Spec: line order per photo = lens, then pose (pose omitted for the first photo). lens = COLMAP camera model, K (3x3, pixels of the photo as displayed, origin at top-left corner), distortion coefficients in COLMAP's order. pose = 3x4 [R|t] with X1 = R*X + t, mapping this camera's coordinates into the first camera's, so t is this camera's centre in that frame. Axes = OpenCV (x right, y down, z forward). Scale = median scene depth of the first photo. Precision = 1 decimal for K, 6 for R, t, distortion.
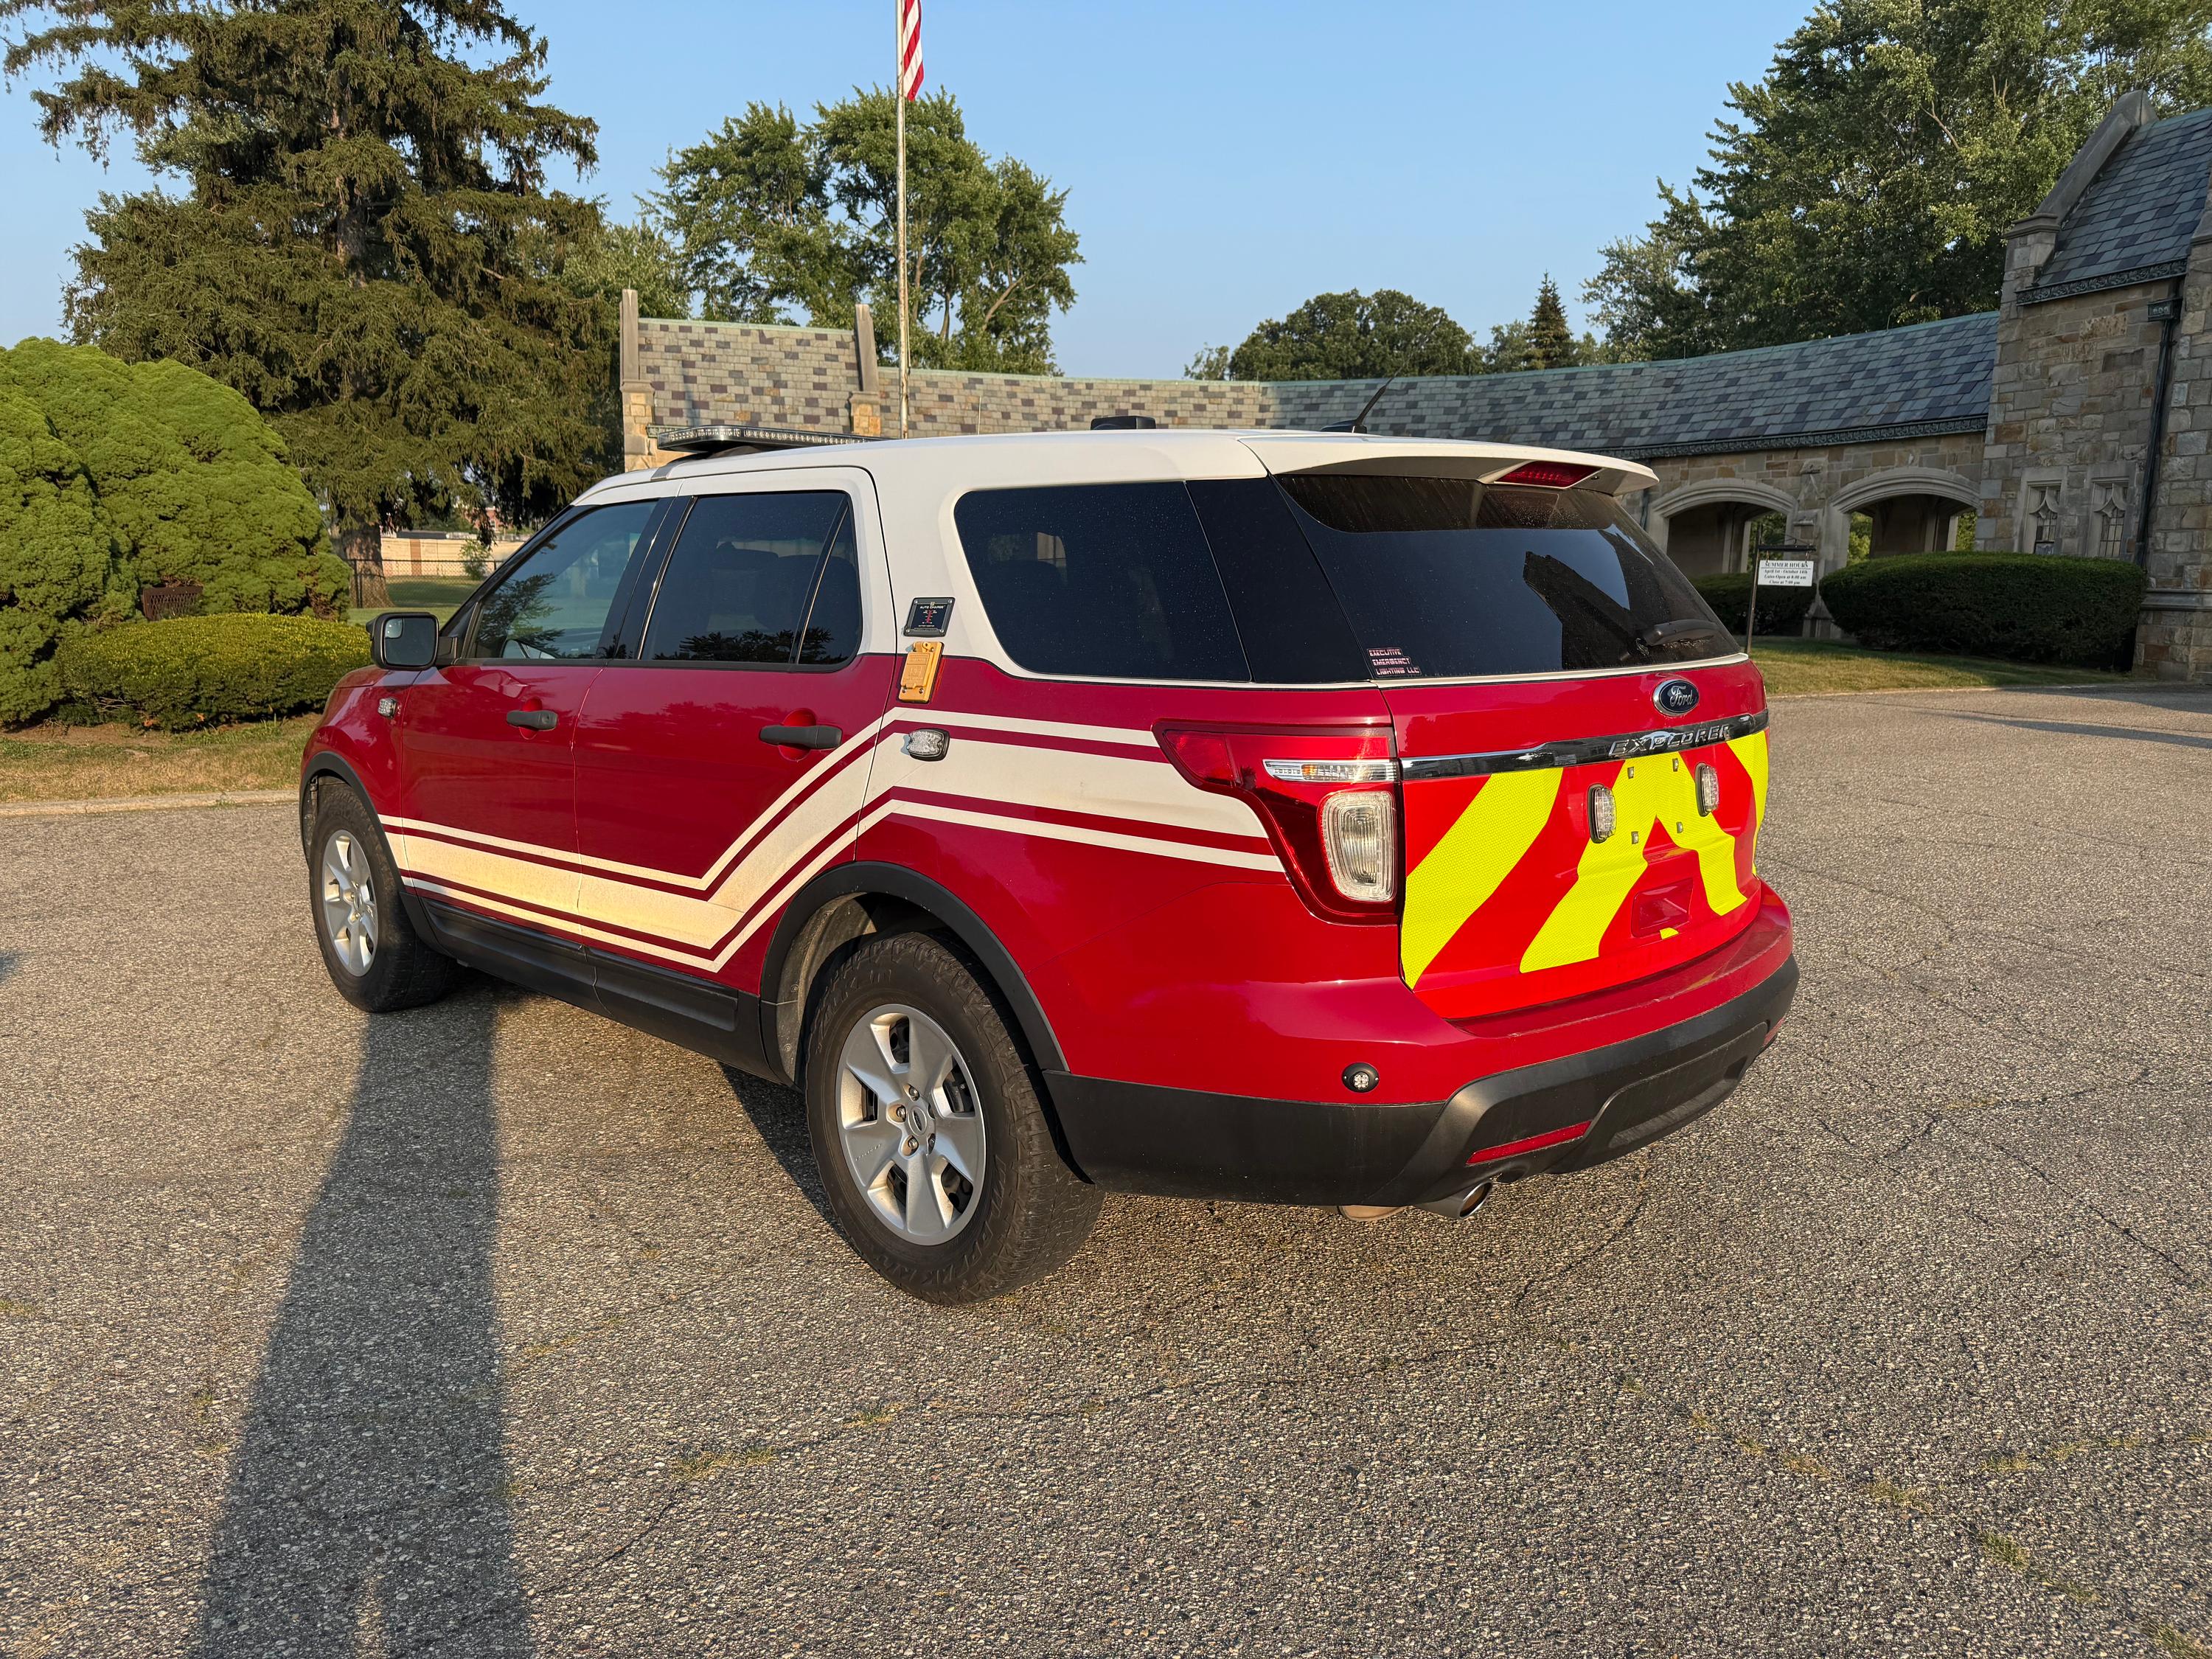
lens RADIAL K [[1550.4, 0, 1097.8], [0, 1550.4, 854.1], [0, 0, 1]] dist [0.018236, -0.029946]
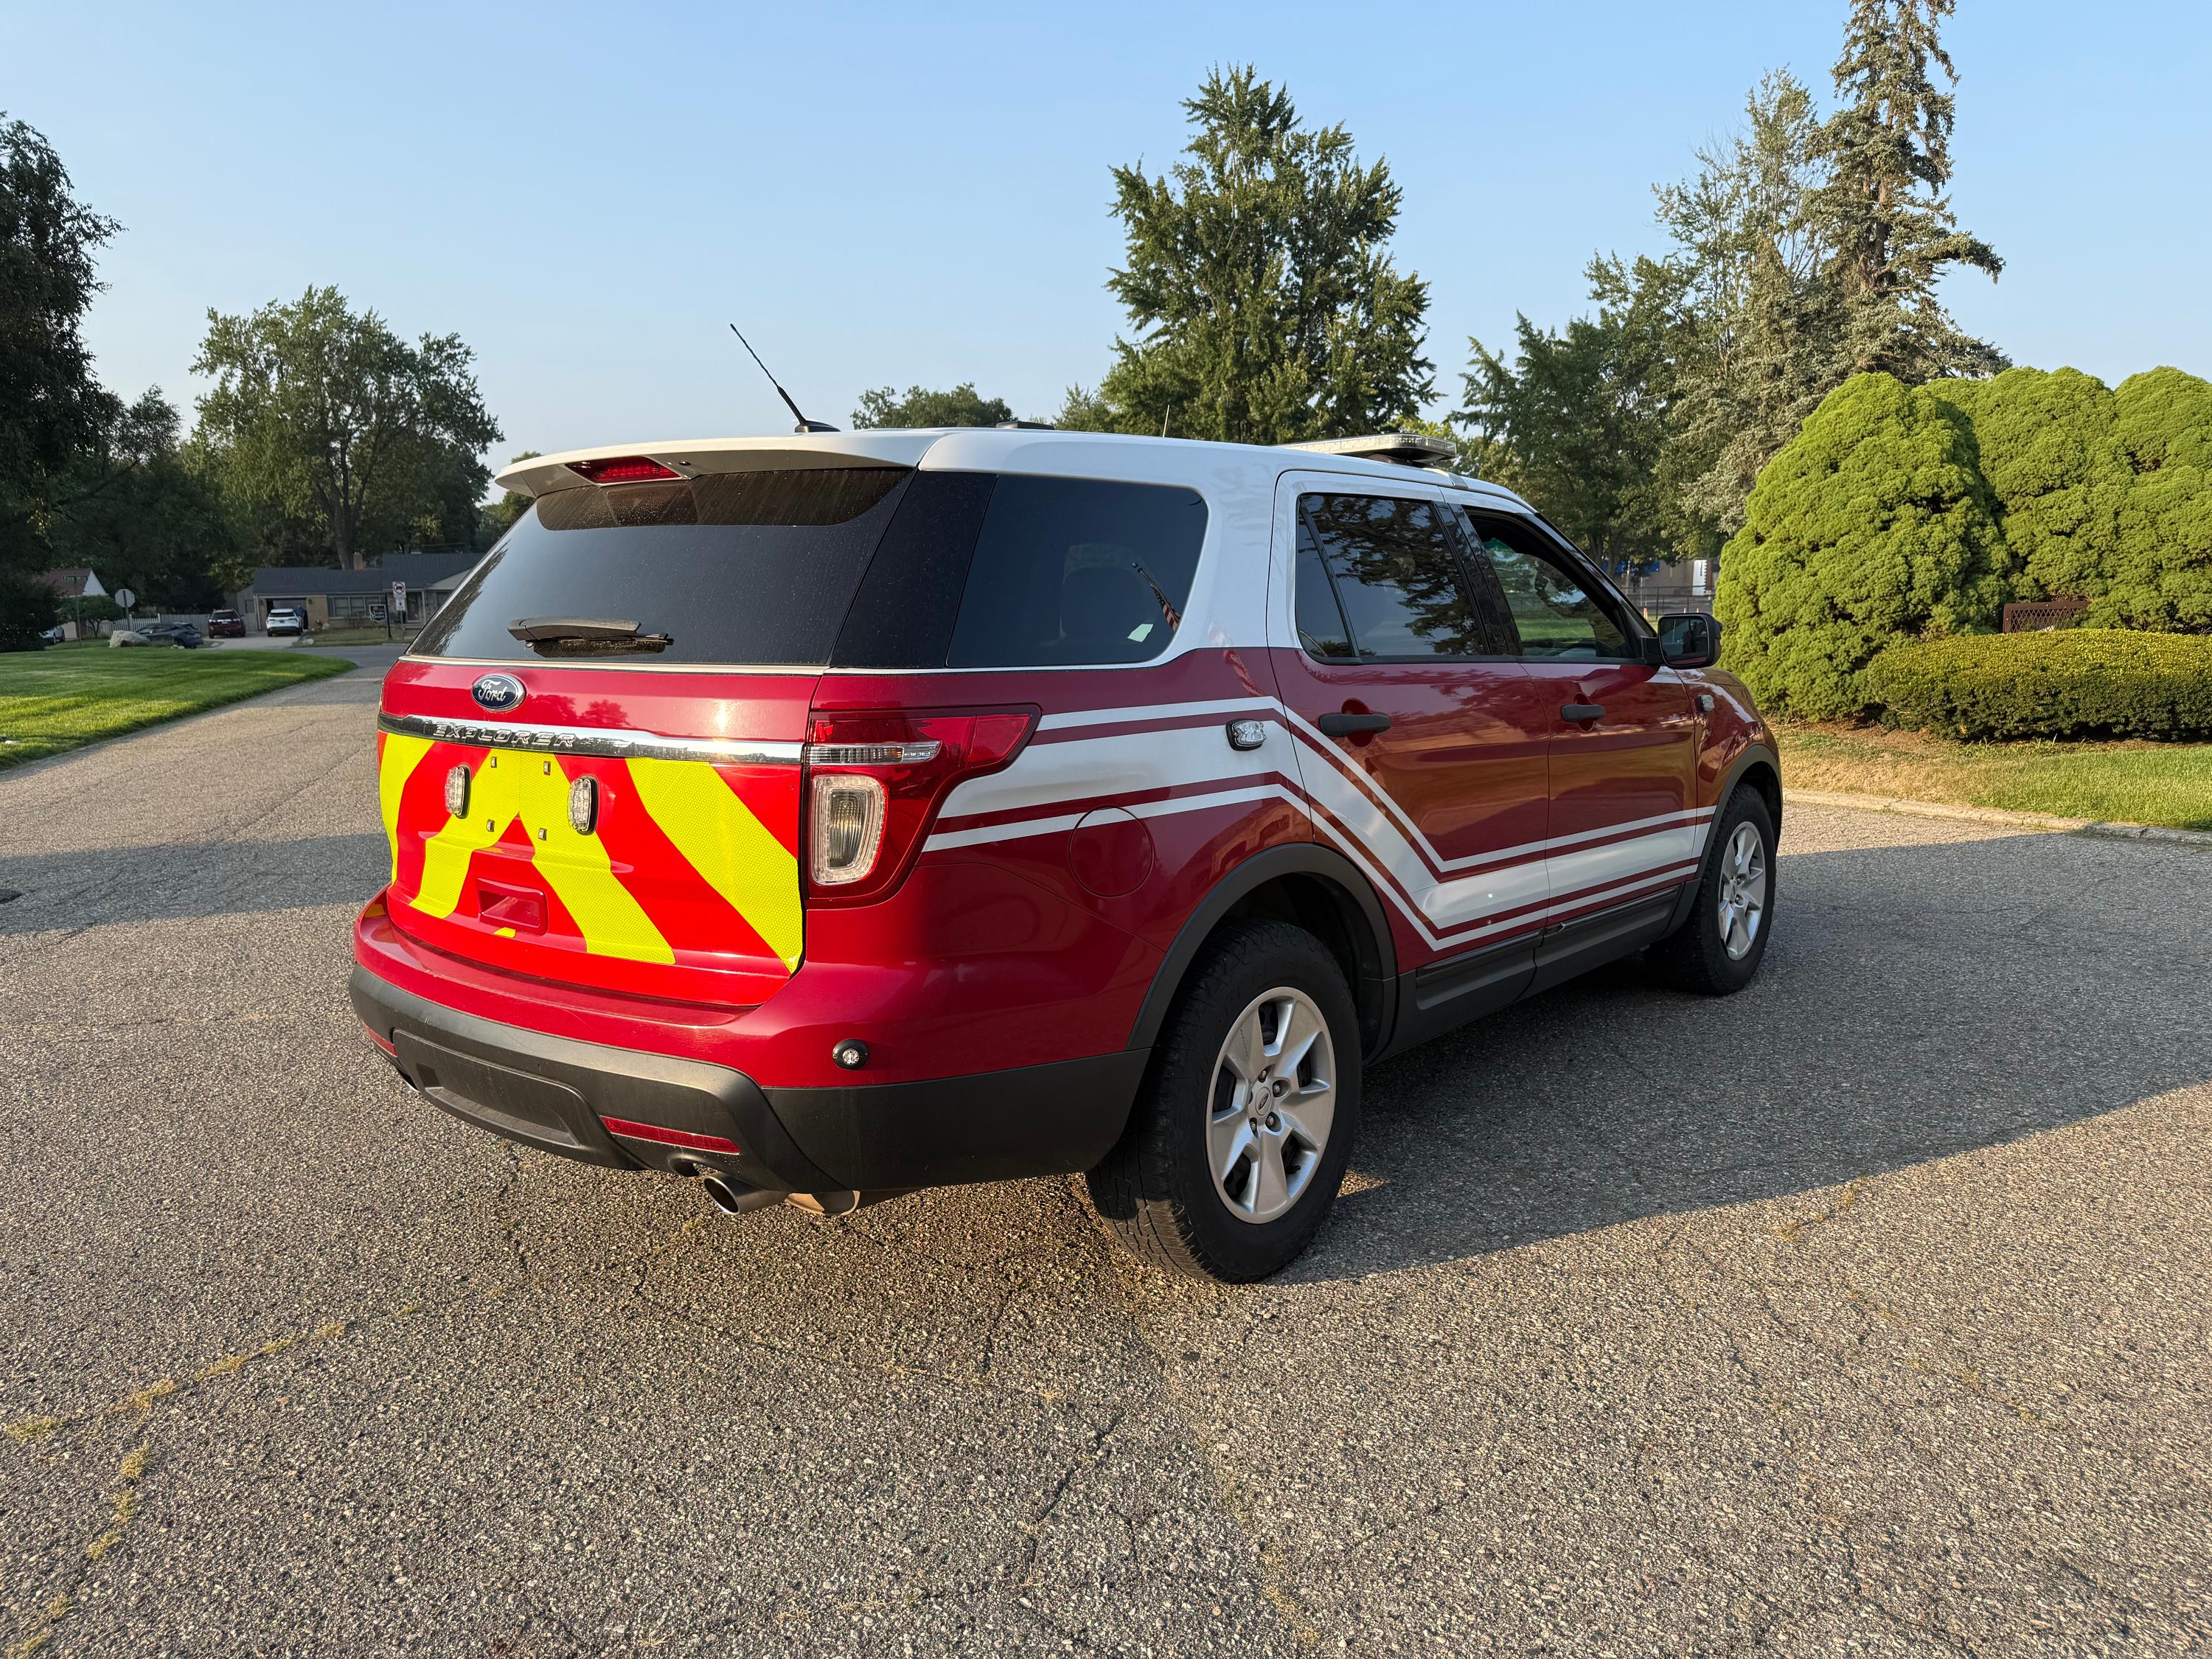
lens RADIAL K [[1526.4, 0, 1106.4], [0, 1526.4, 825.3], [0, 0, 1]] dist [0.054708, -0.072757]
pose [[0.105324, 0.134593, -0.985288, 0.132535], [-0.165851, 0.979299, 0.116046, -0.018707], [0.980510, 0.151188, 0.125466, 0.123055]]
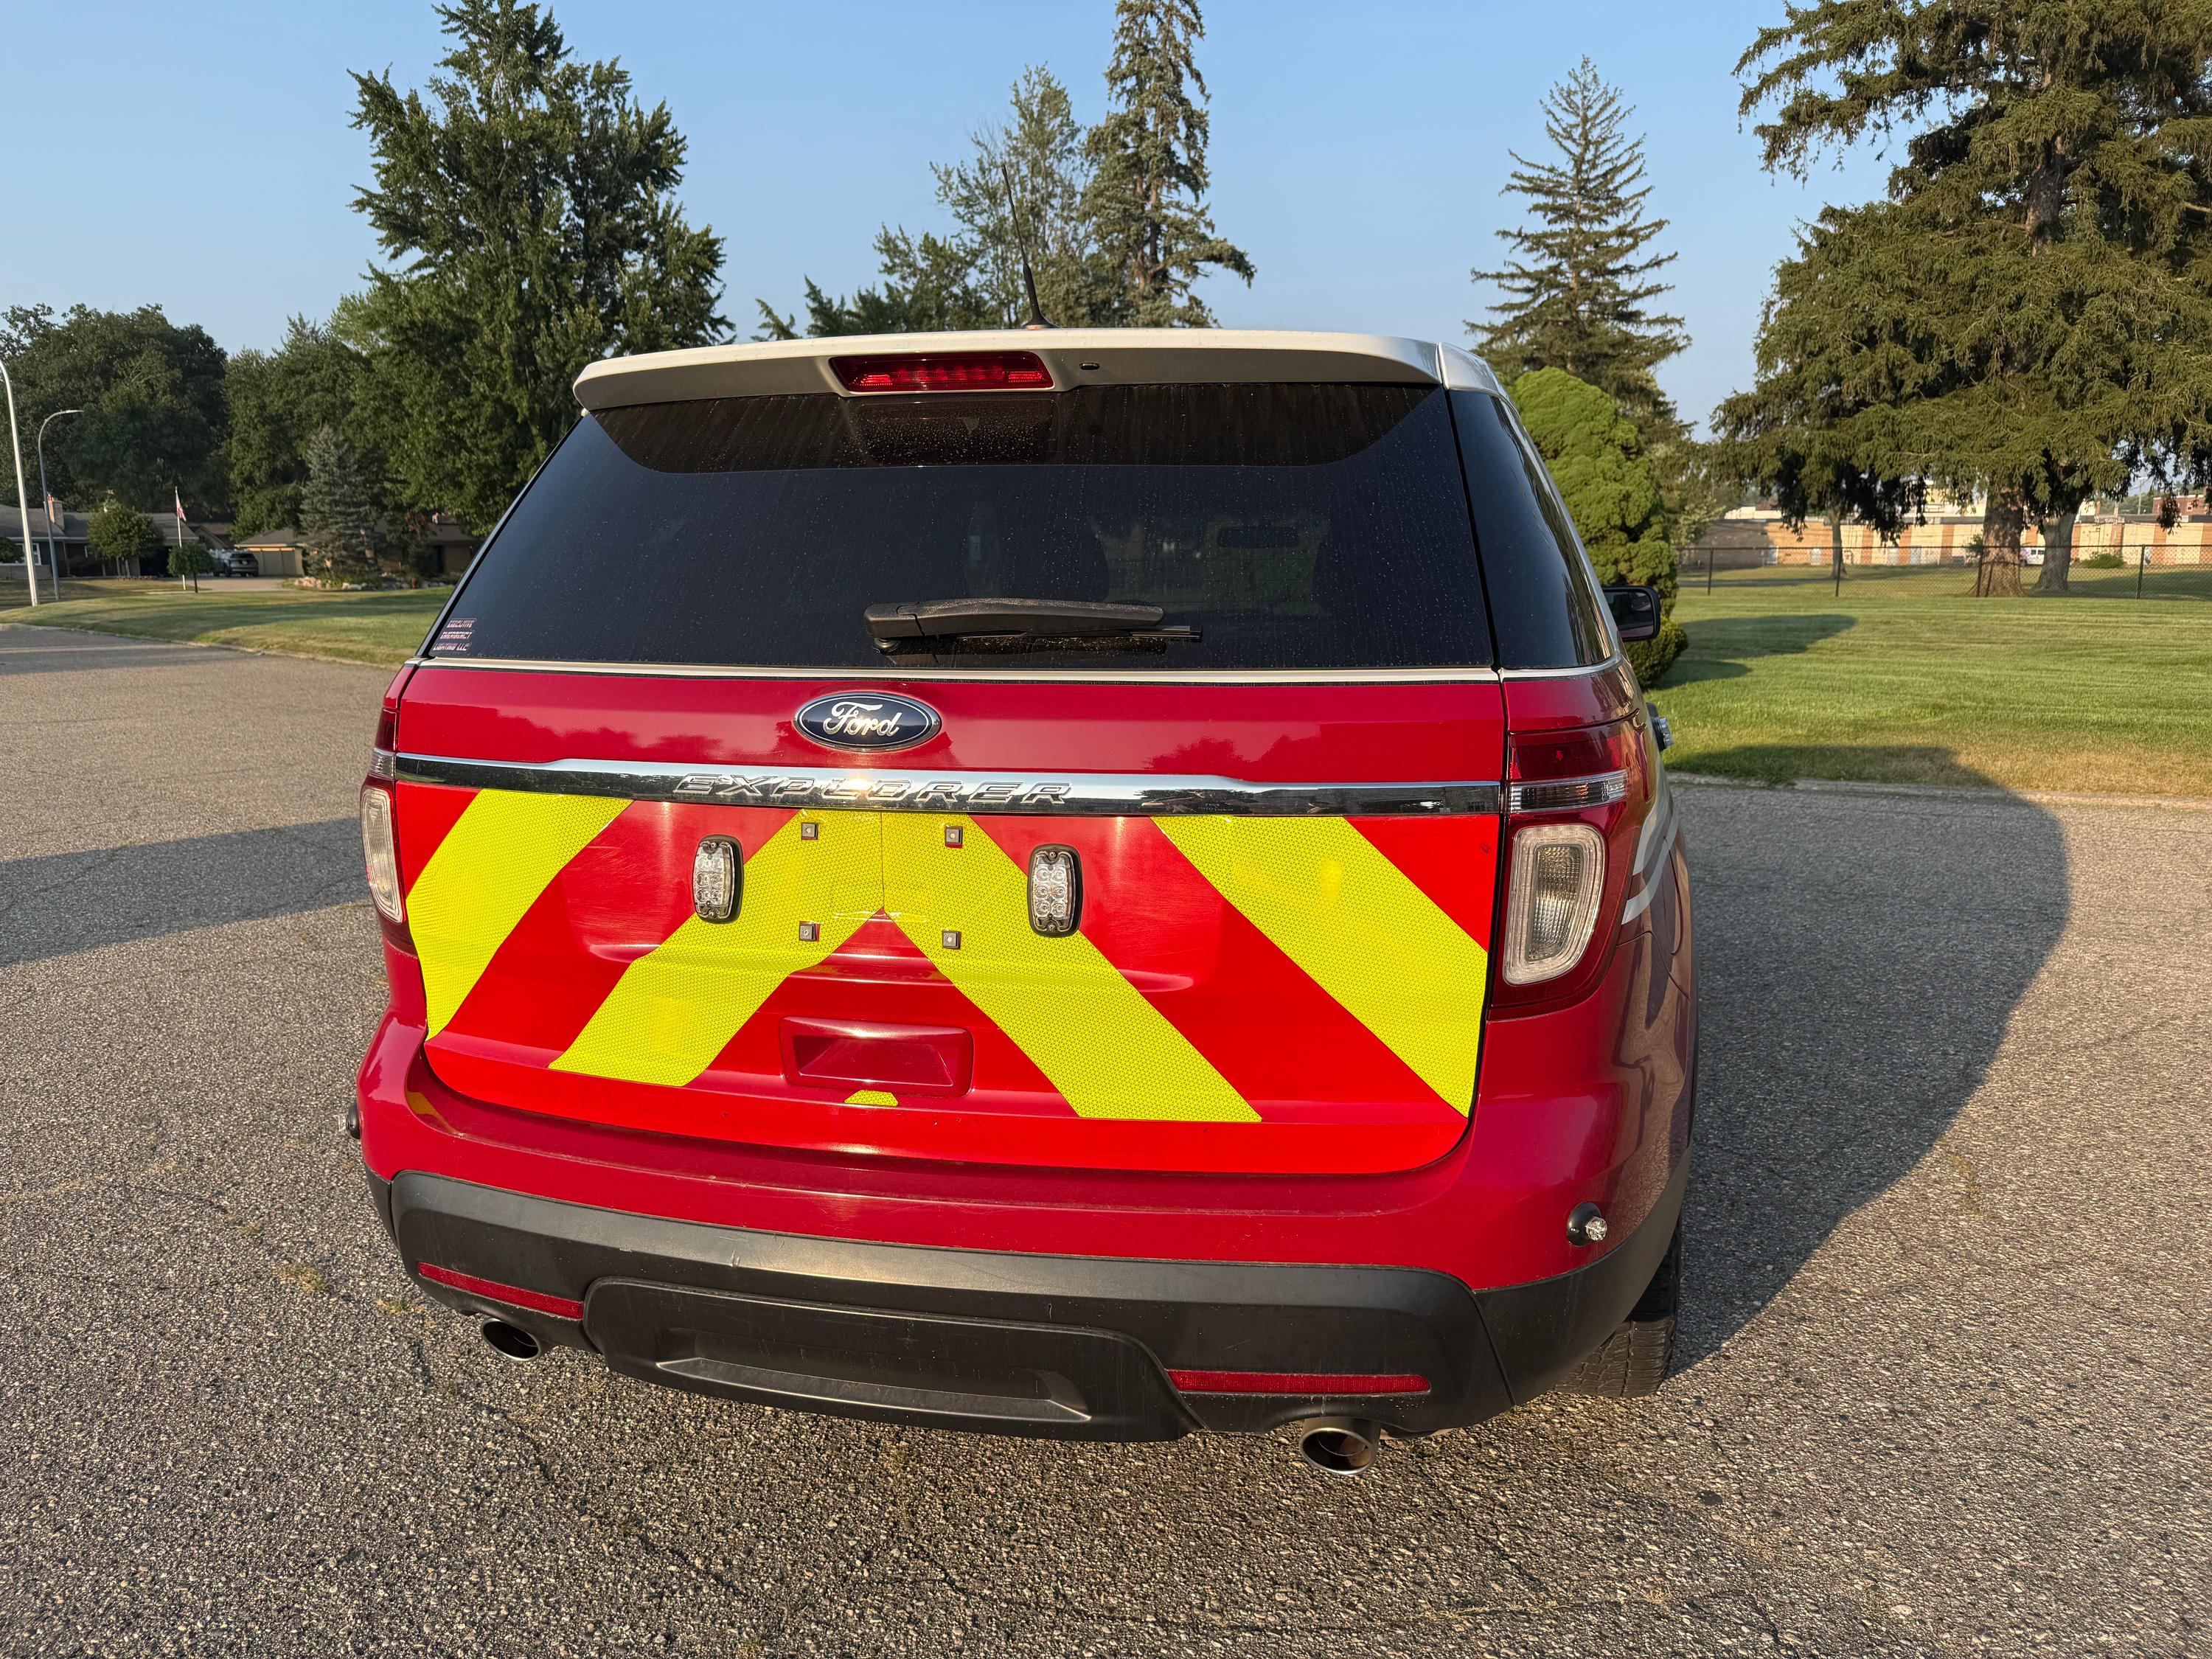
lens RADIAL K [[1556.7, 0, 1096.6], [0, 1556.7, 821.9], [0, 0, 1]] dist [0.009959, -0.009330]
pose [[0.518182, 0.129944, -0.845341, 0.091549], [-0.142595, 0.987683, 0.064416, -0.010971], [0.843300, 0.087162, 0.530329, 0.073825]]
